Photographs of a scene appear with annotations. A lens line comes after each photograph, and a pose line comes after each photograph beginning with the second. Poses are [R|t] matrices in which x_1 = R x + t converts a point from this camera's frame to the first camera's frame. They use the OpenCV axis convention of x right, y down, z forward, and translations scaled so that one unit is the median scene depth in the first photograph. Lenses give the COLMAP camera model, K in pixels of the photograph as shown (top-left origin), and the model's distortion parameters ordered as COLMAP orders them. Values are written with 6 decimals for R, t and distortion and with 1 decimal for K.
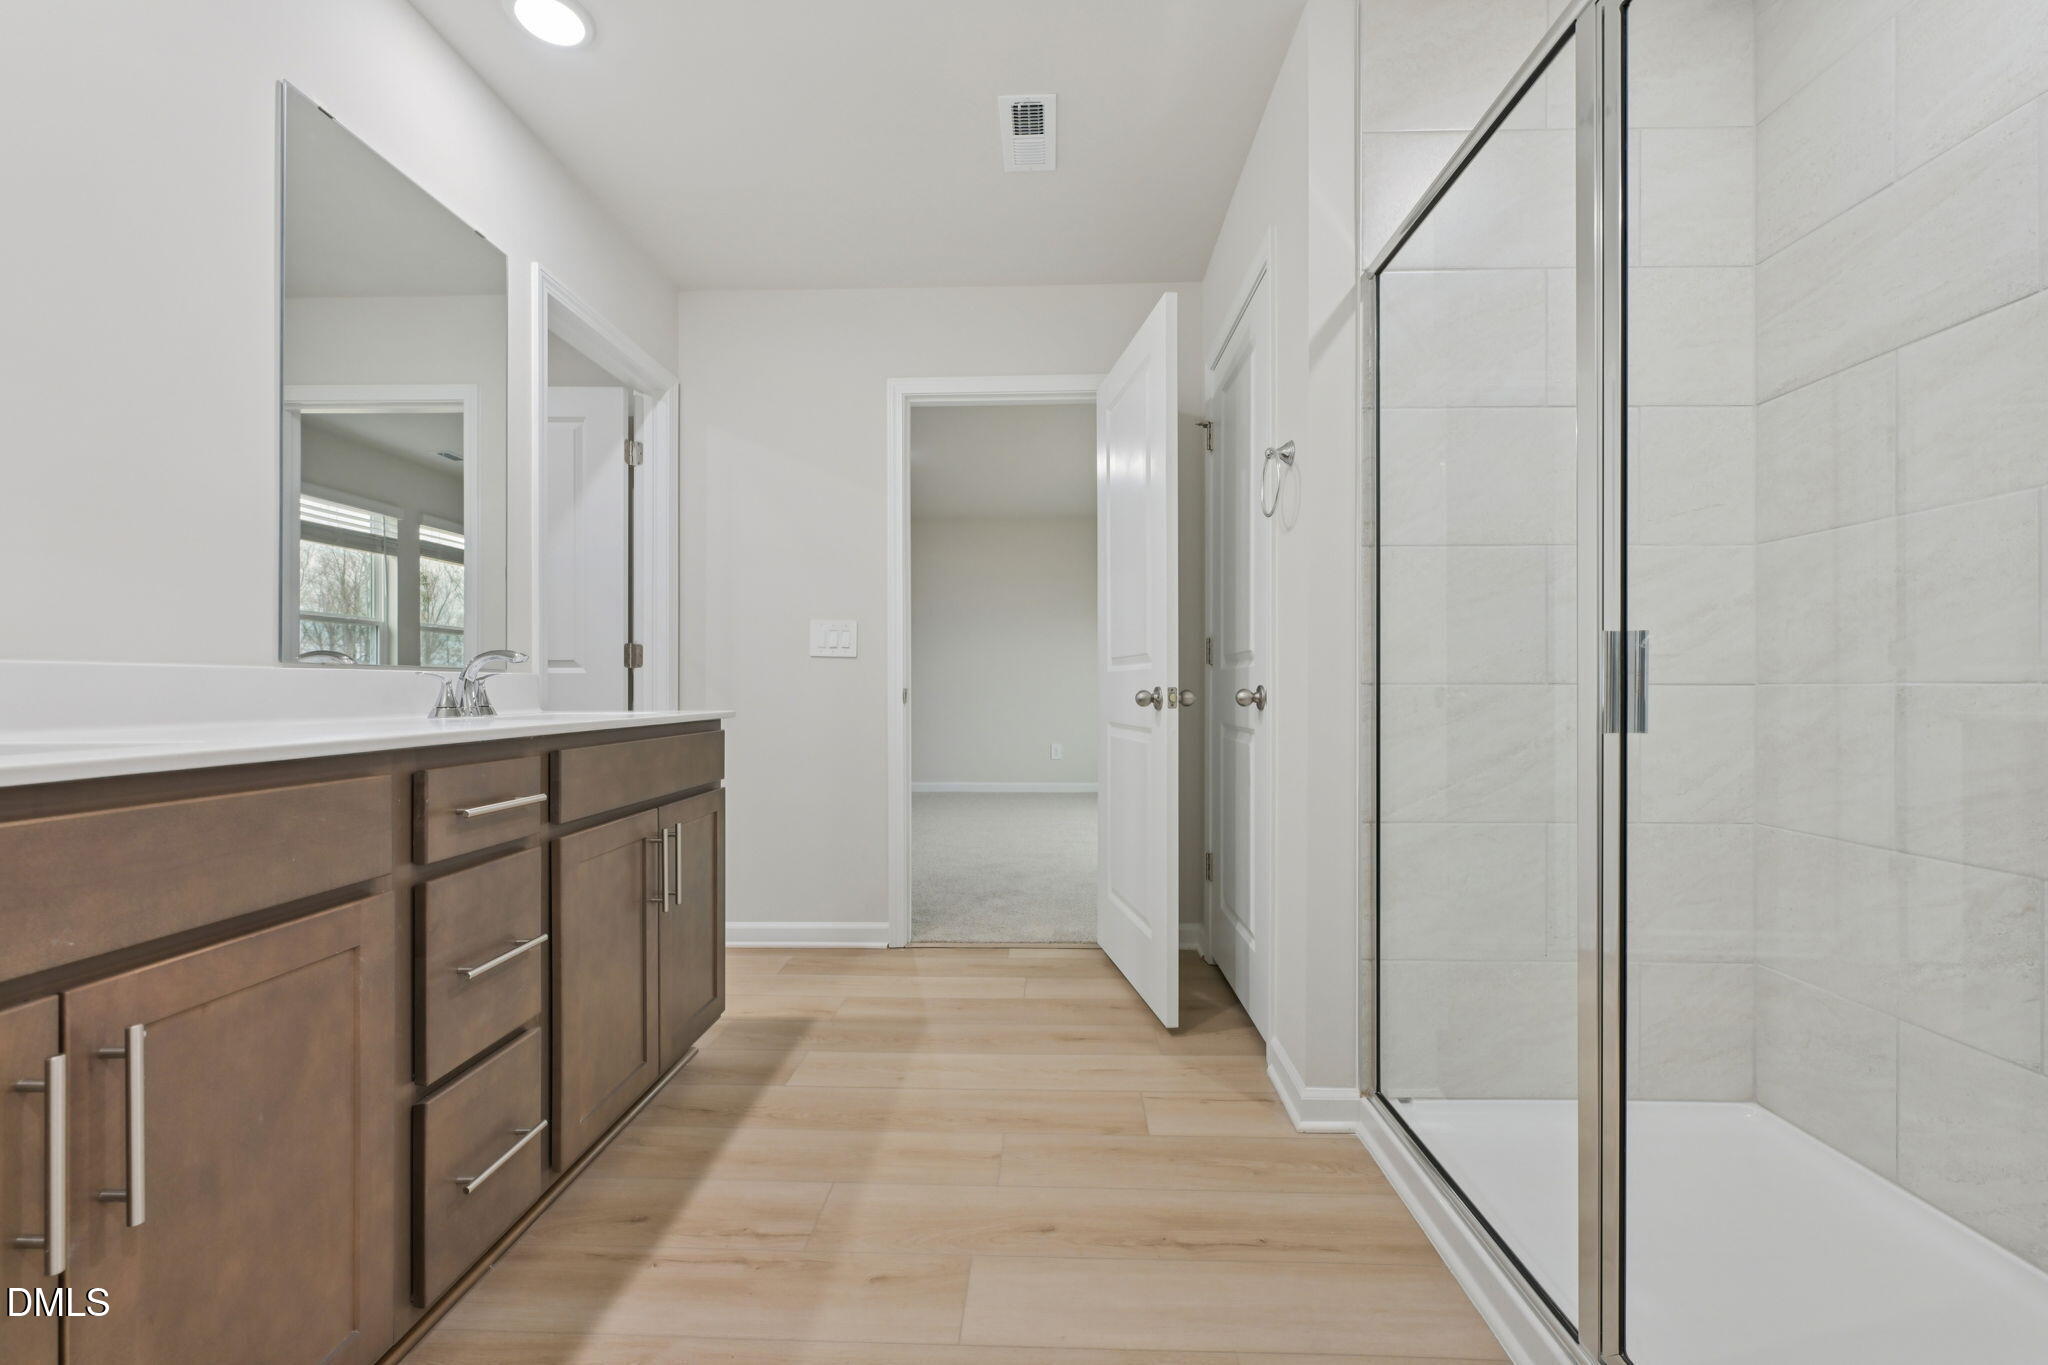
lens RADIAL K [[817.8, 0, 1033.6], [0, 817.8, 690.9], [0, 0, 1]] dist [-0.000566, -0.000037]
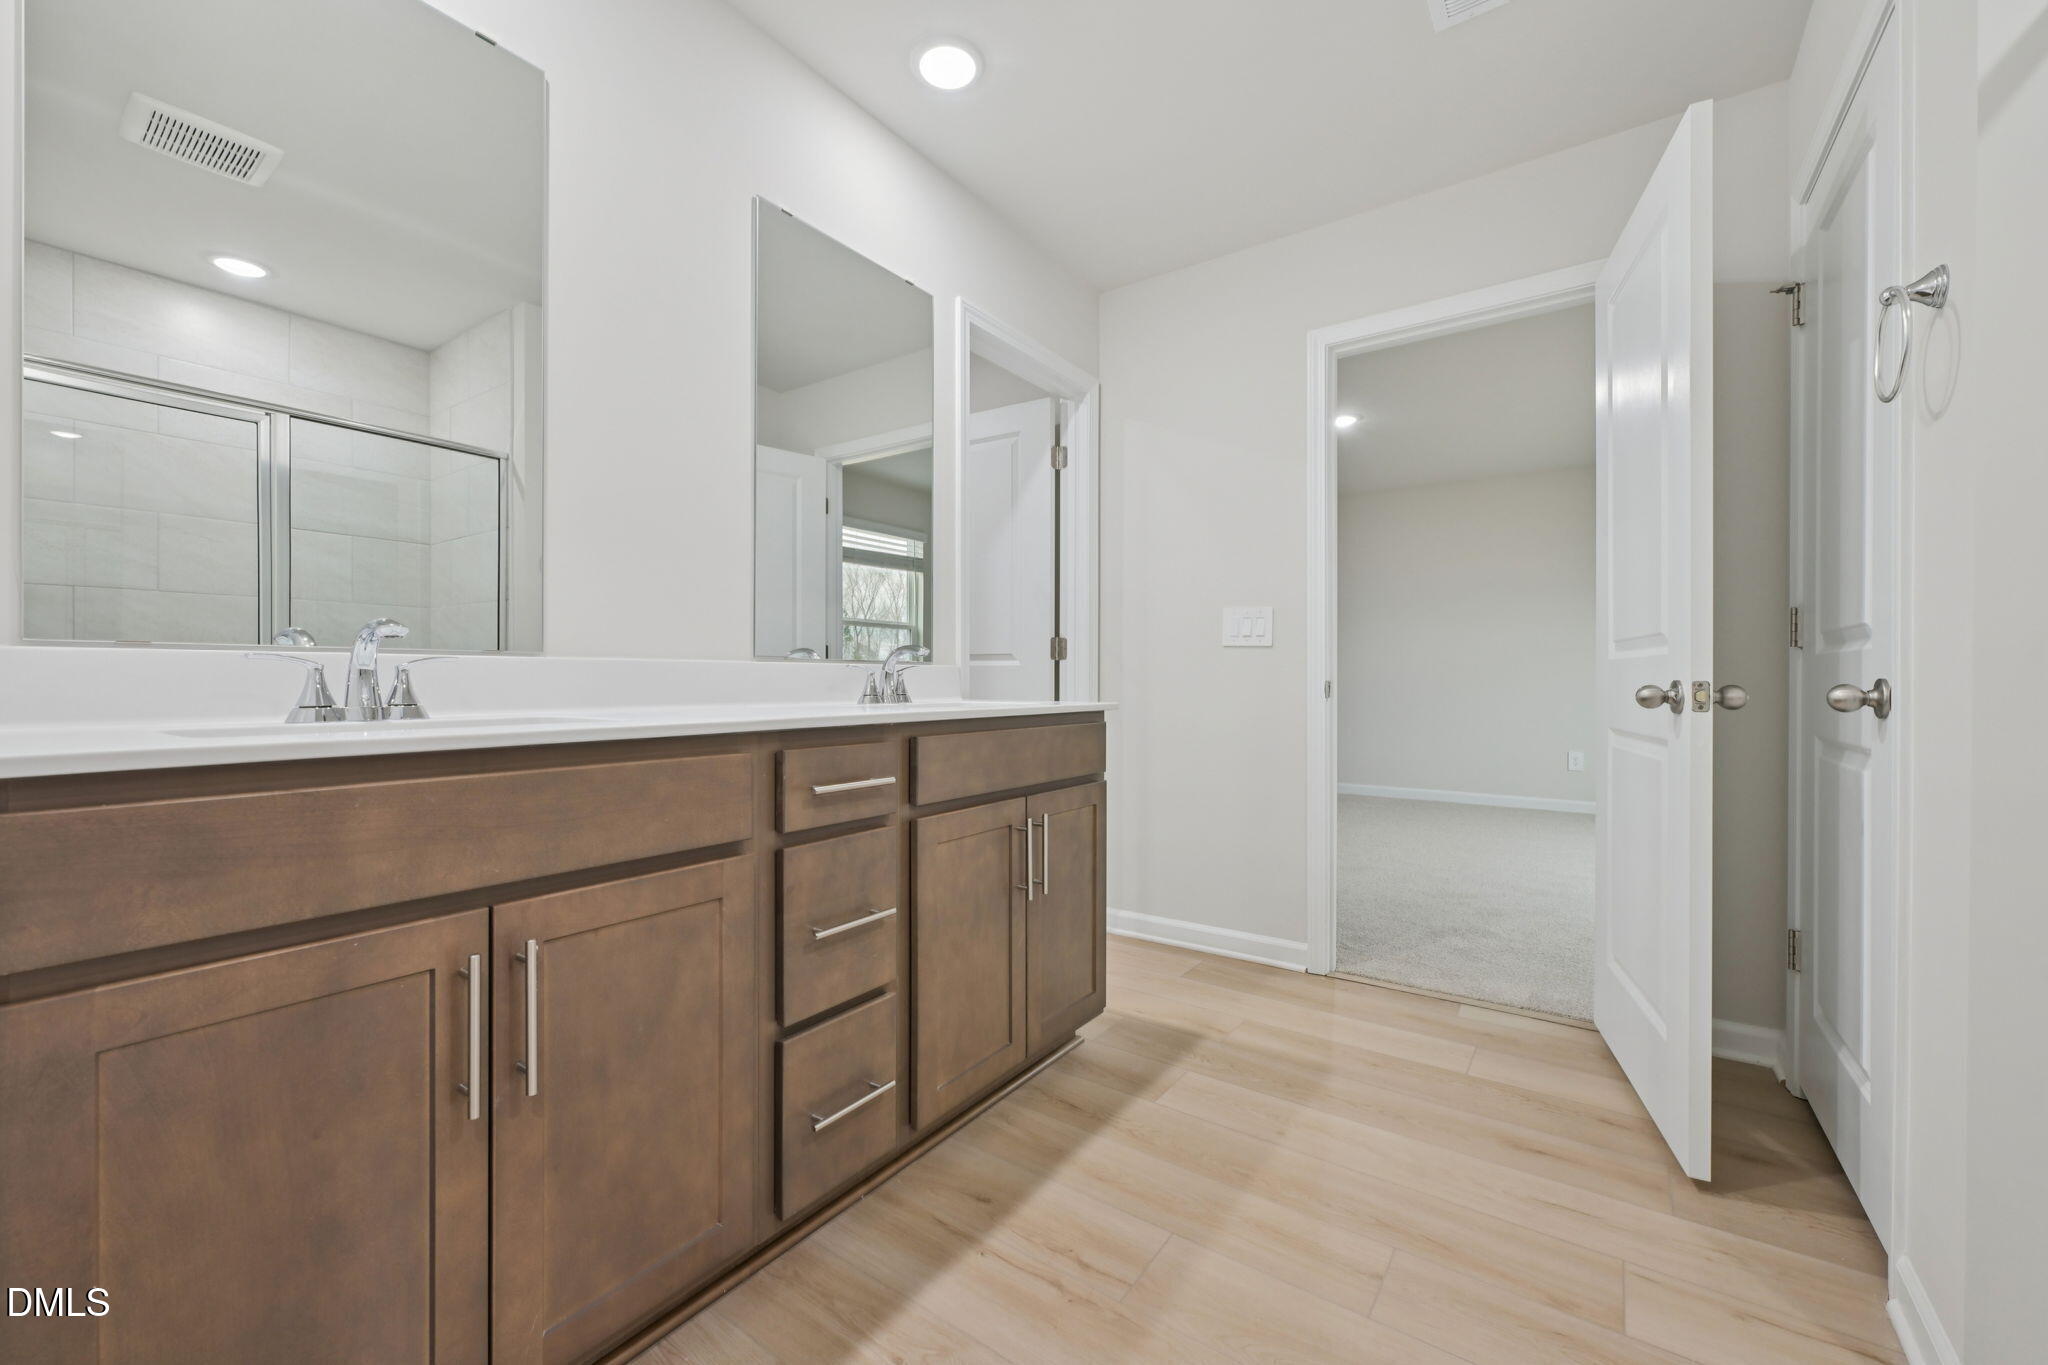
lens RADIAL K [[817.8, 0, 1021.4], [0, 817.8, 681.8], [0, 0, 1]] dist [-0.000566, -0.000037]
pose [[0.828475, 0.005879, -0.559995, 0.083516], [-0.006652, 0.999978, 0.000658, -0.000688], [0.559986, 0.003180, 0.828496, 0.119583]]
